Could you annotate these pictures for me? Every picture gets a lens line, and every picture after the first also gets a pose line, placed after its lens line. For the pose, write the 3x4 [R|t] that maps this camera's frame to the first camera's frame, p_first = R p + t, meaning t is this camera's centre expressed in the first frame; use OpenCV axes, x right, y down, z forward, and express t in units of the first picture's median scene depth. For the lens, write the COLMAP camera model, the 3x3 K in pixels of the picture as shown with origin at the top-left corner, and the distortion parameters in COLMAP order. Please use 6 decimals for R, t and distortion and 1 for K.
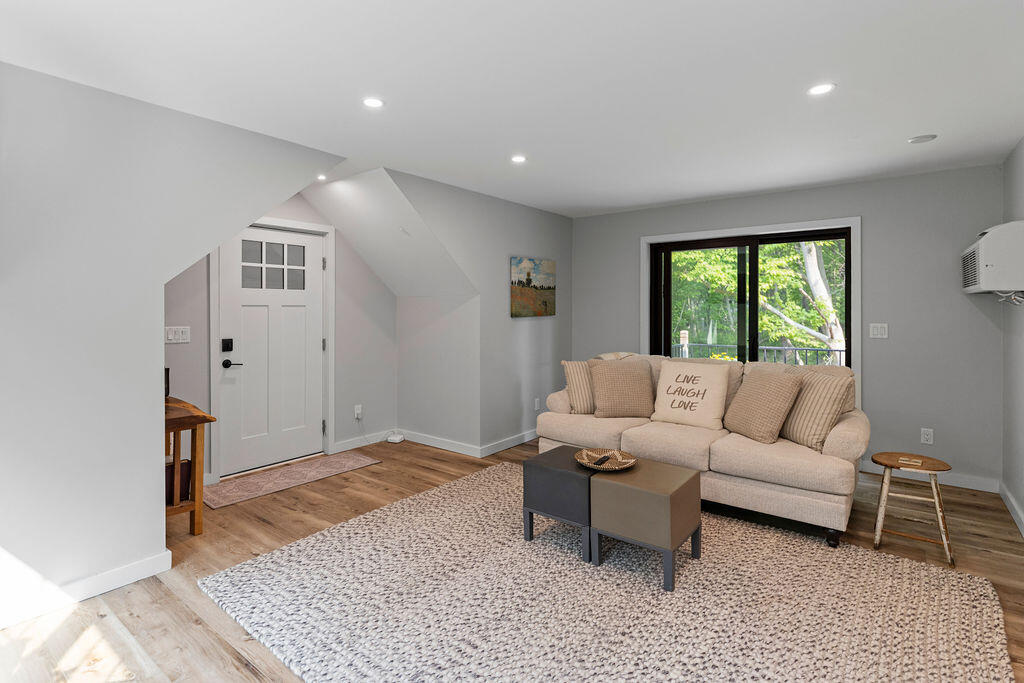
lens RADIAL K [[510.3, 0, 487.8], [0, 510.3, 310.1], [0, 0, 1]] dist [-0.004641, 0.001586]
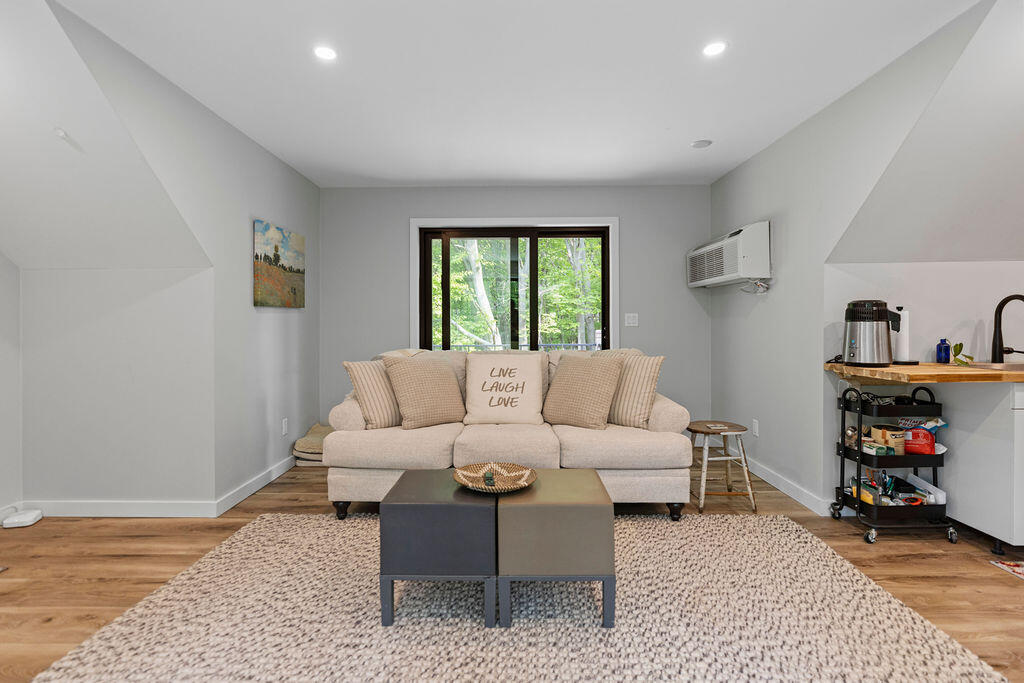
lens RADIAL K [[510.3, 0, 511.4], [0, 510.3, 327.2], [0, 0, 1]] dist [-0.004641, 0.001586]
pose [[0.776879, -0.004974, 0.629630, -0.153860], [0.003780, 0.999988, 0.003235, 0.053639], [-0.629638, -0.000133, 0.776888, 0.298403]]
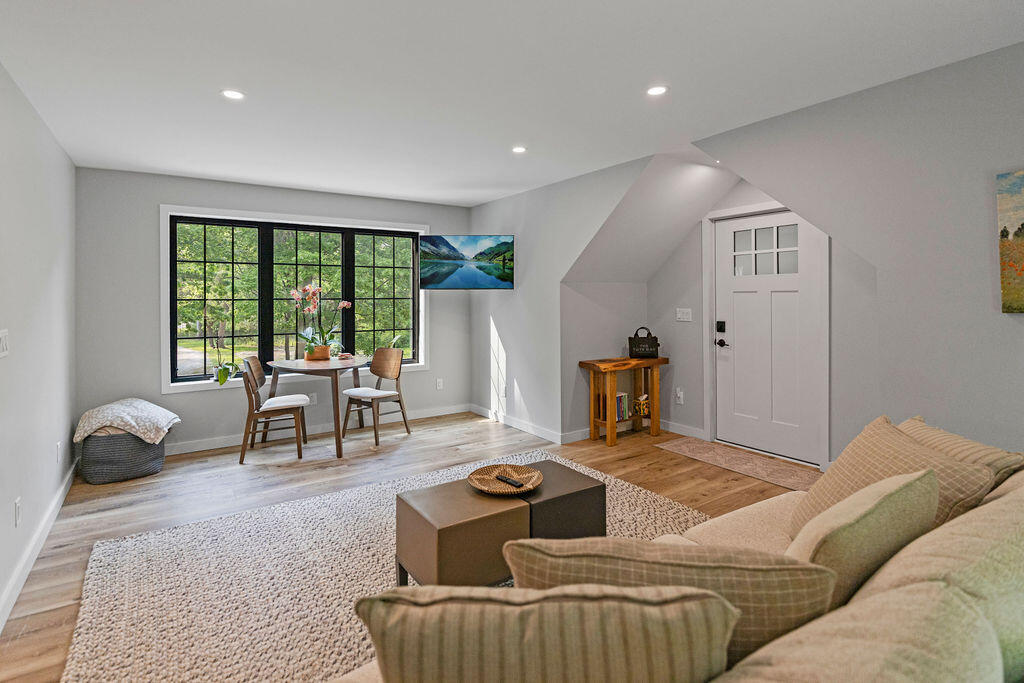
lens RADIAL K [[510.3, 0, 515.5], [0, 510.3, 302.0], [0, 0, 1]] dist [-0.004641, 0.001586]
pose [[-0.287073, 0.013846, -0.957809, 0.741903], [0.005903, 0.999902, 0.012686, -0.003693], [0.957891, -0.002012, -0.287126, 0.921099]]
